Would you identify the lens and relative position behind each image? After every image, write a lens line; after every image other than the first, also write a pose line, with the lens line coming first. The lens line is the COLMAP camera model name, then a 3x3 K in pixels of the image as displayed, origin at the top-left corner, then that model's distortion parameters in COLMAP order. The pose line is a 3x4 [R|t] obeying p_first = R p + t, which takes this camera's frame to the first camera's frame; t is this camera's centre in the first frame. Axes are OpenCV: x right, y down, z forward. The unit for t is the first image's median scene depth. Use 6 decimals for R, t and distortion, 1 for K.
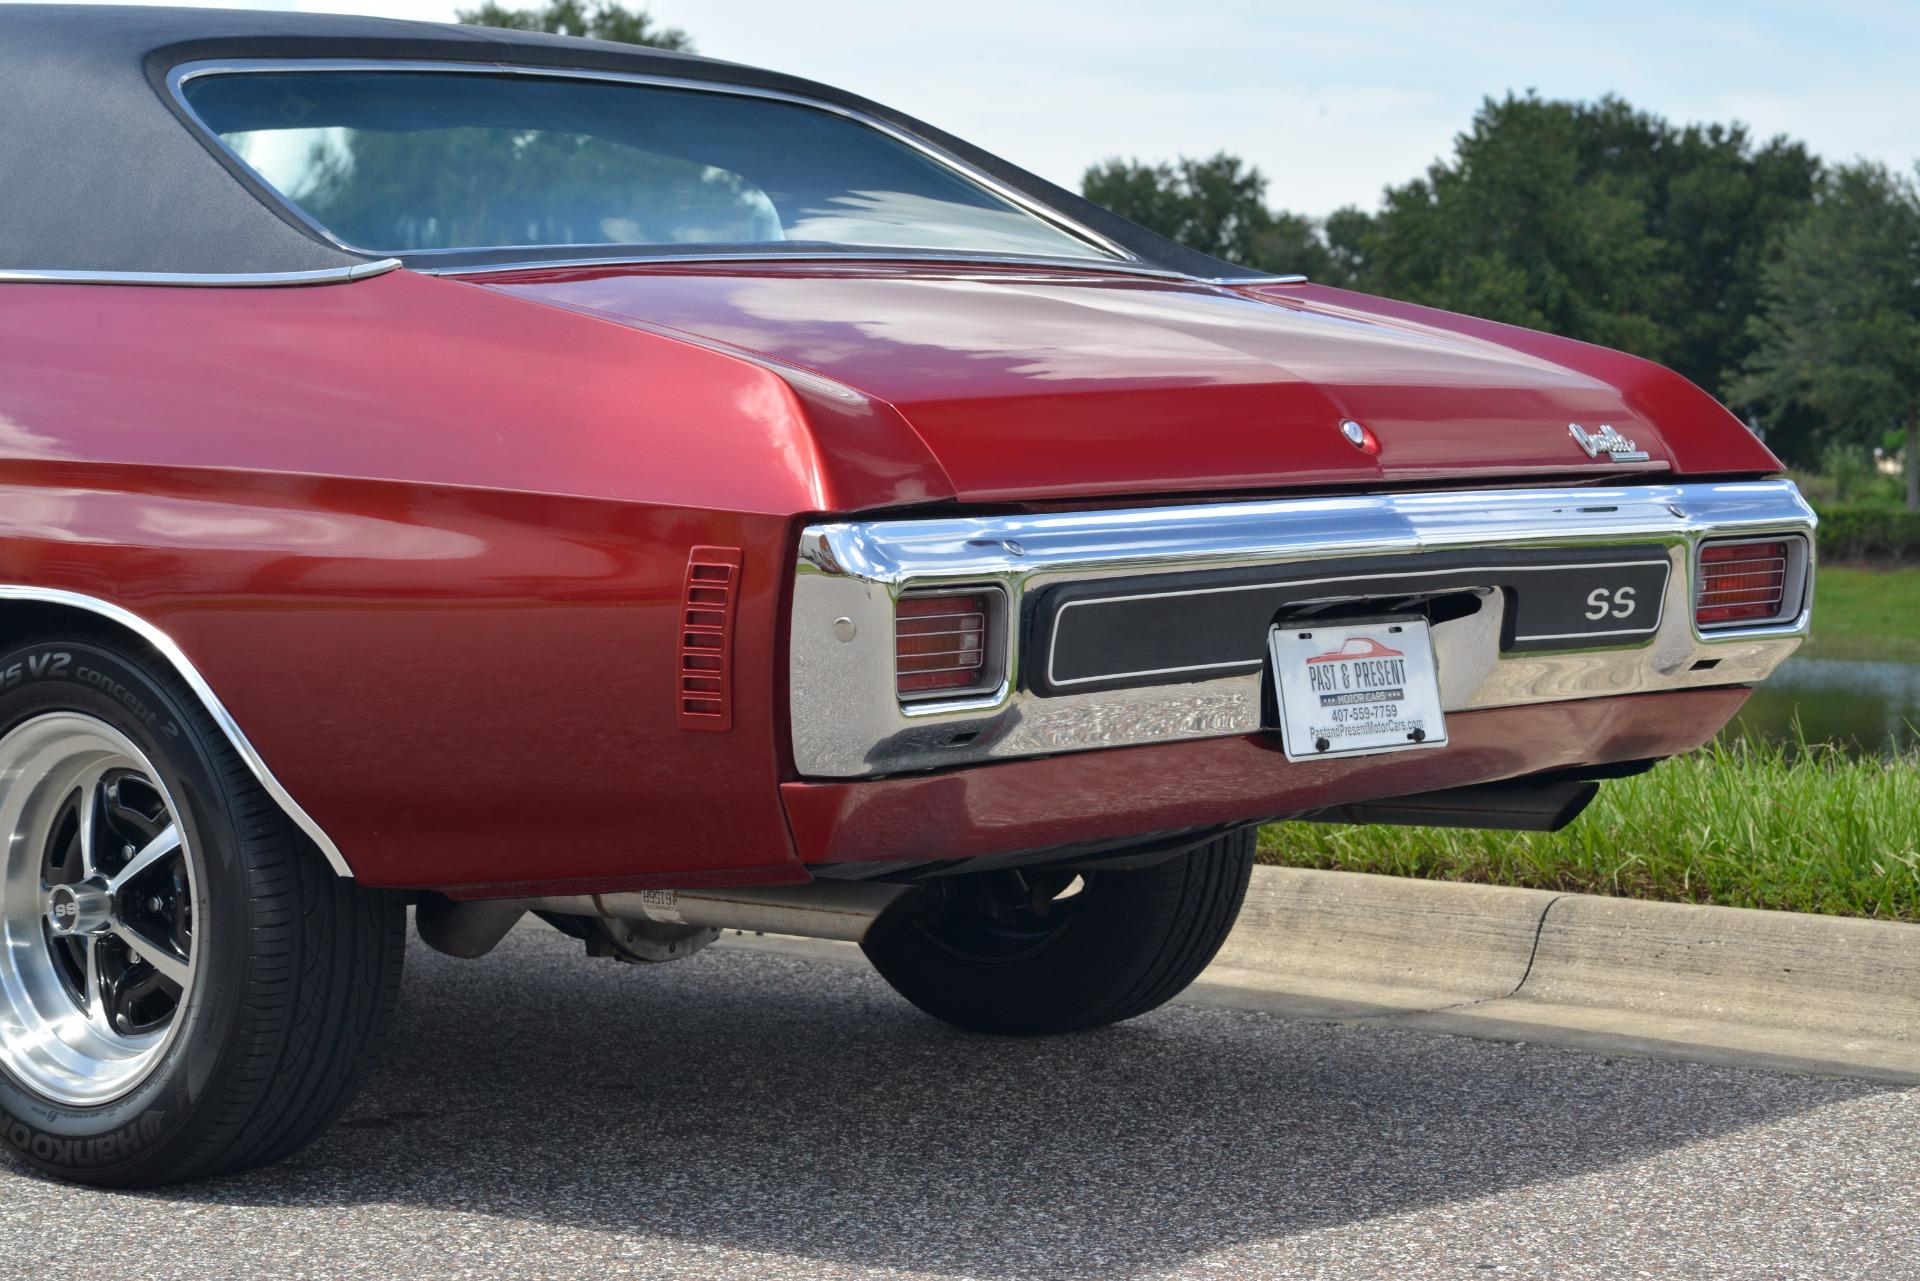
lens RADIAL K [[4541.8, 0, 960.0], [0, 4541.8, 640.5], [0, 0, 1]] dist [0.041828, 0.497027]
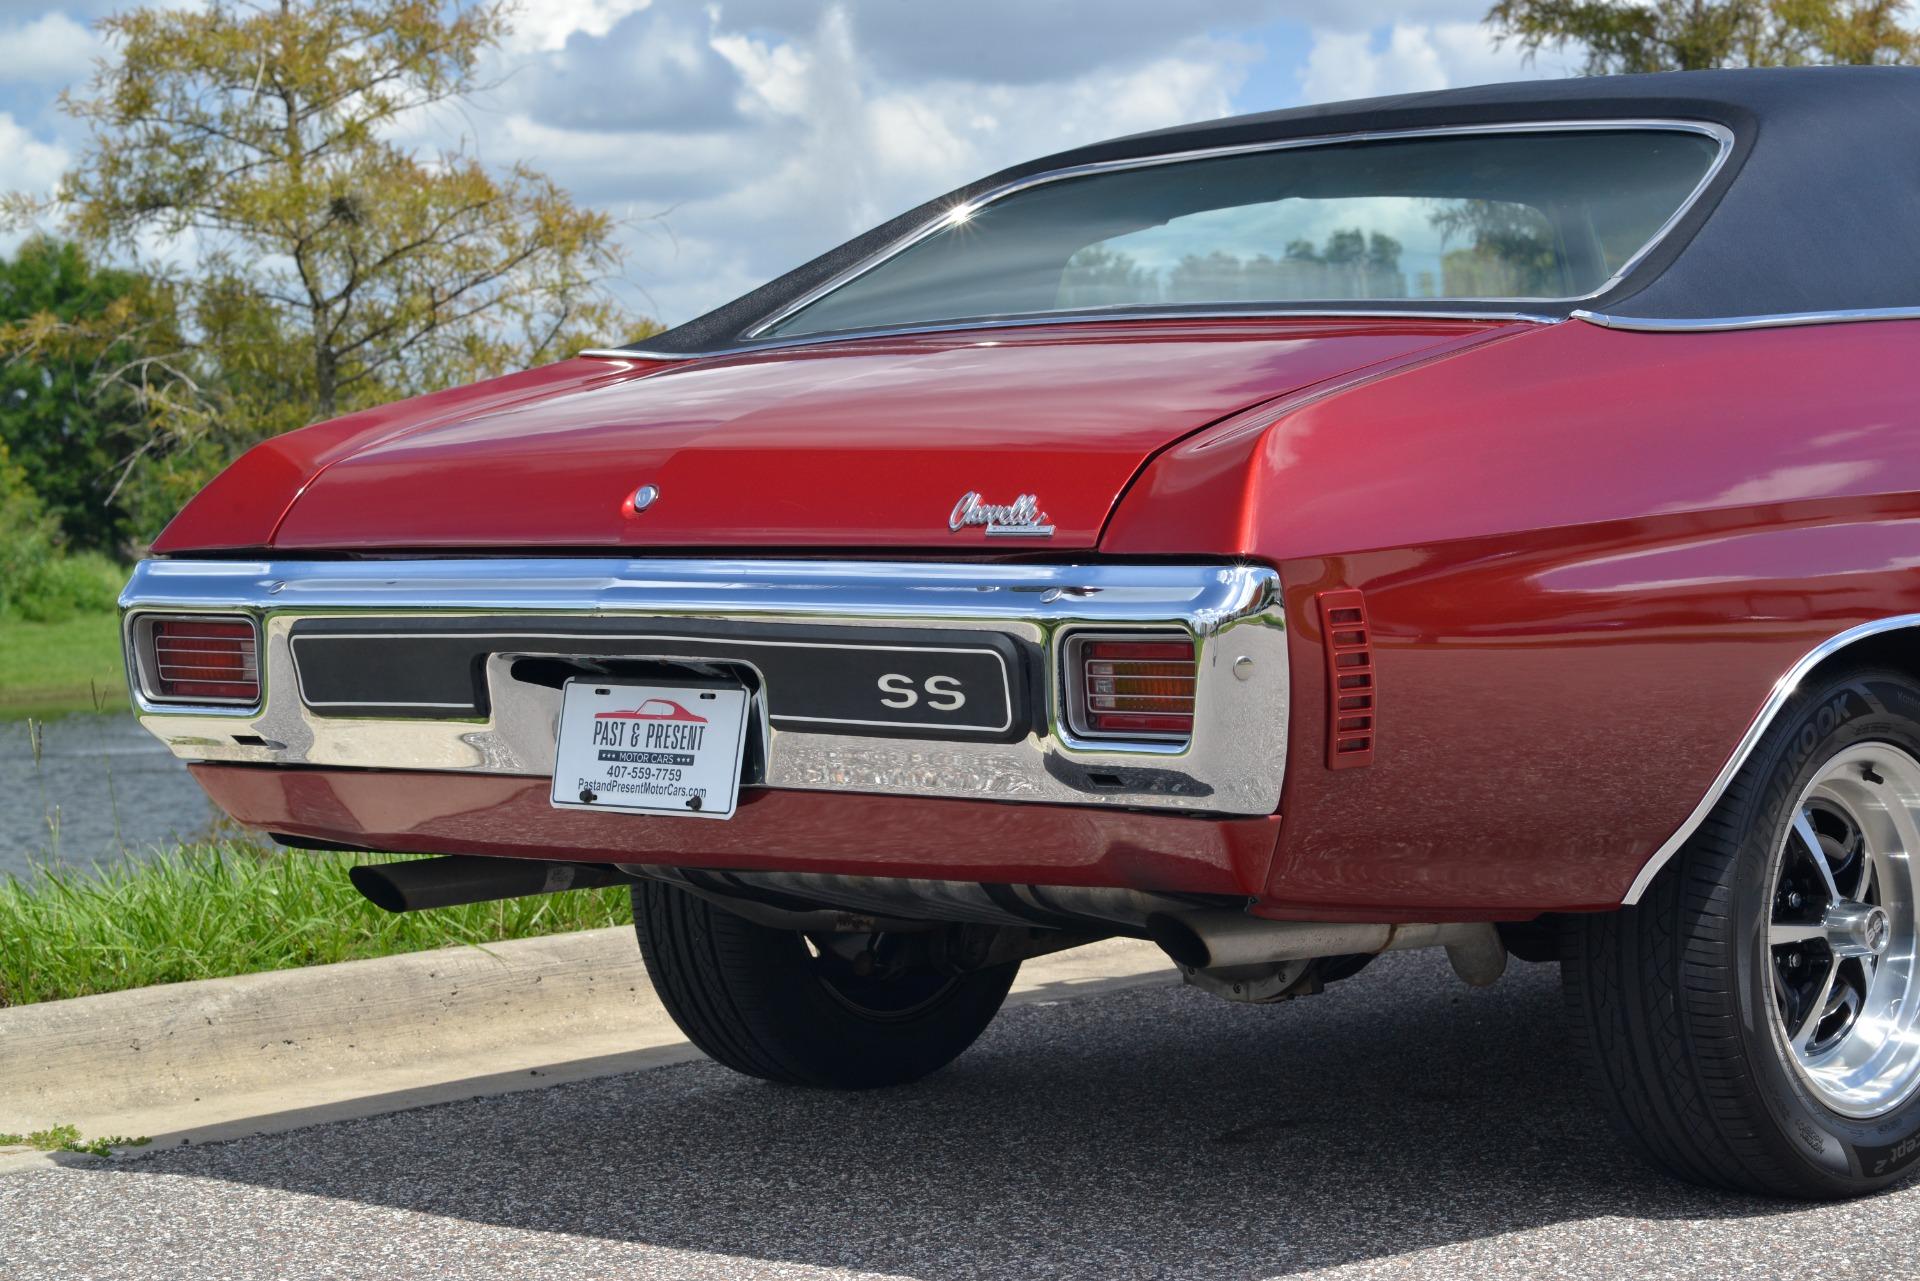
lens RADIAL K [[4621.5, 0, 960.0], [0, 4621.5, 640.5], [0, 0, 1]] dist [0.048304, 0.382976]
pose [[-0.017333, 0.044986, -0.998837, 1.105291], [-0.046209, 0.997884, 0.045745, -0.063427], [0.998781, 0.046948, -0.015218, 1.069743]]
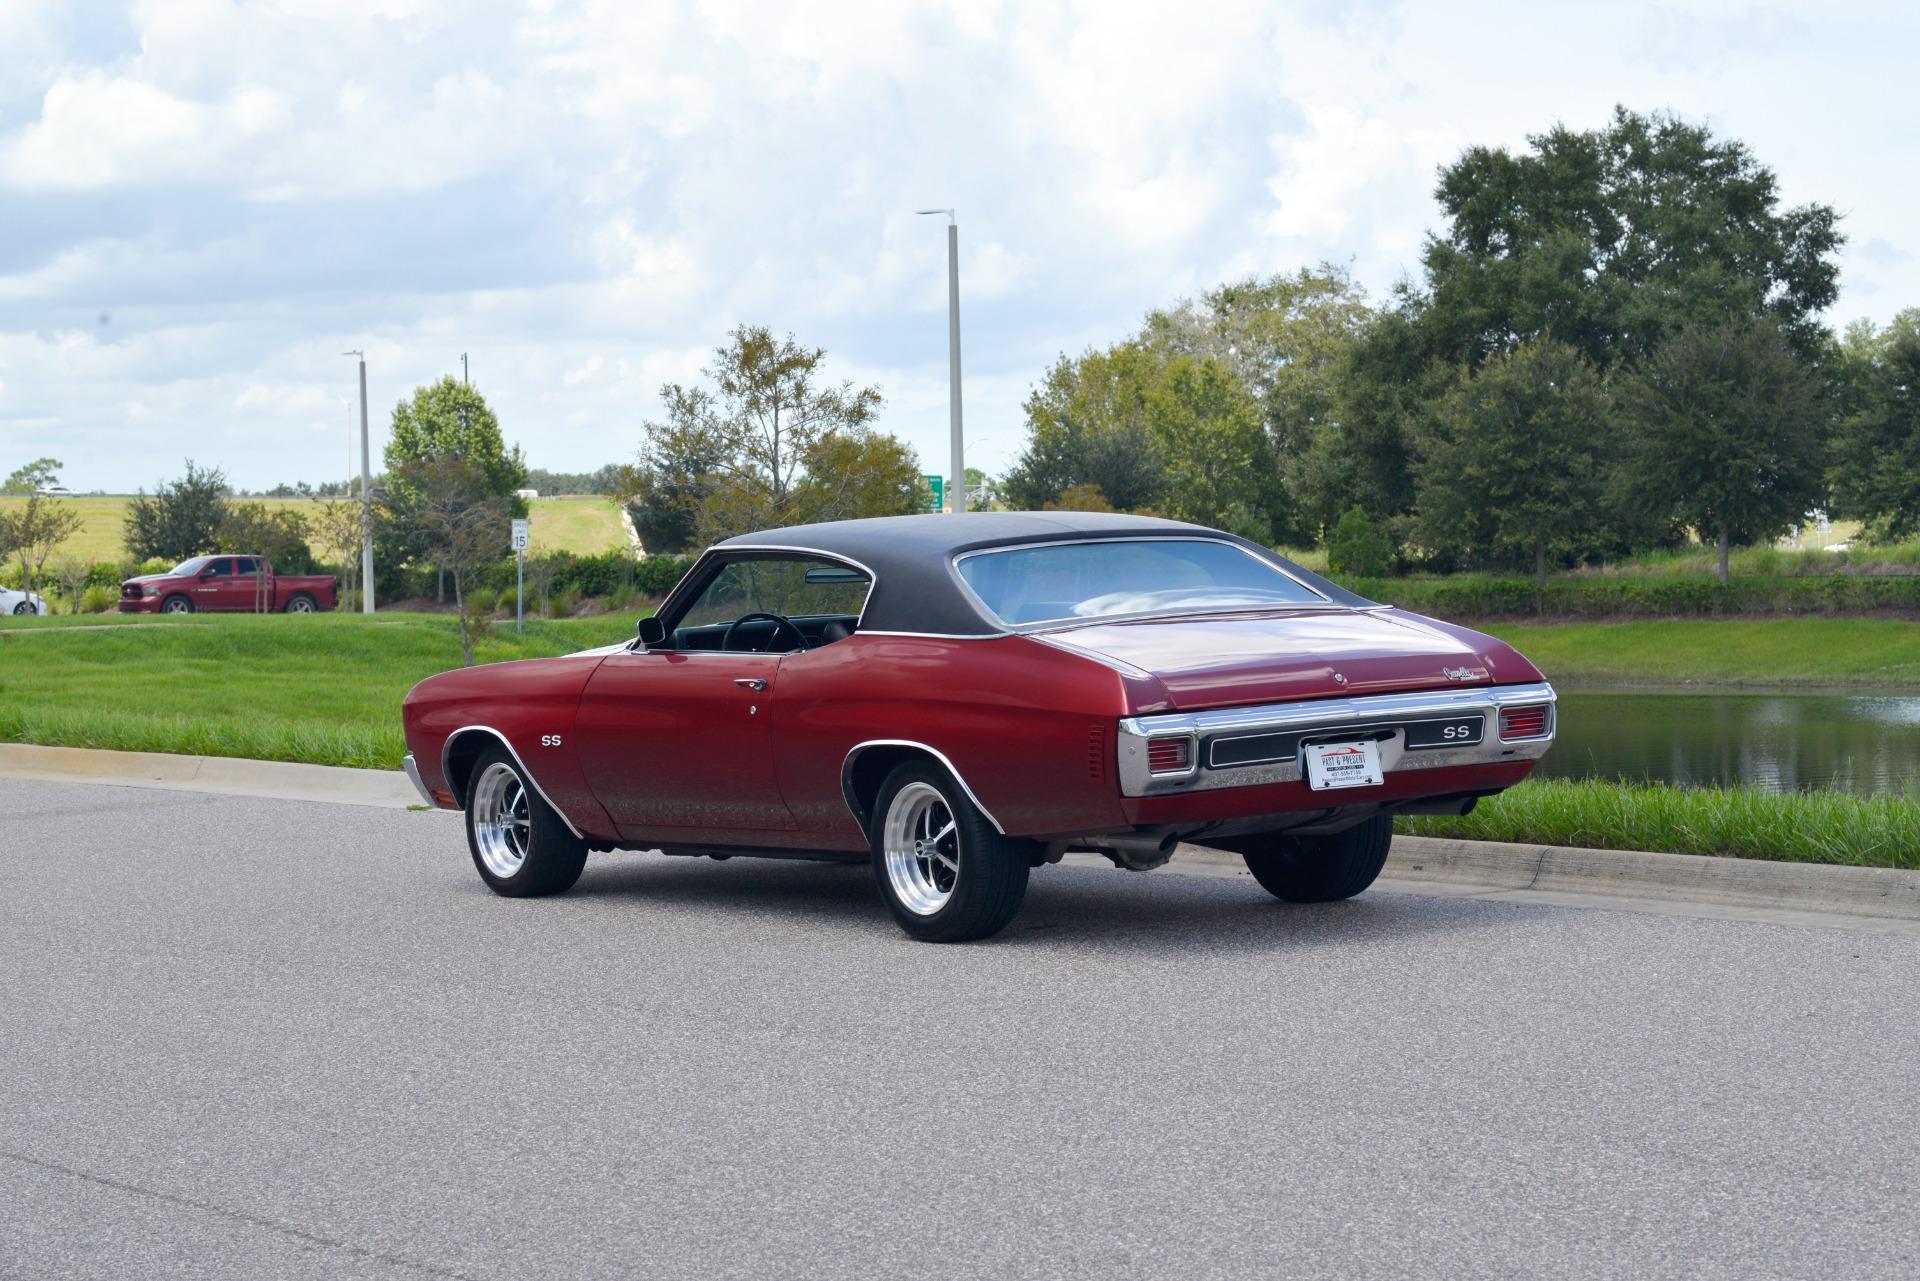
lens RADIAL K [[4541.8, 0, 960.0], [0, 4541.8, 640.5], [0, 0, 1]] dist [0.041828, 0.497027]
pose [[0.968544, -0.029012, -0.247144, 0.565432], [0.024671, 0.999482, -0.020645, -0.015031], [0.247615, 0.013898, 0.968759, -1.868865]]
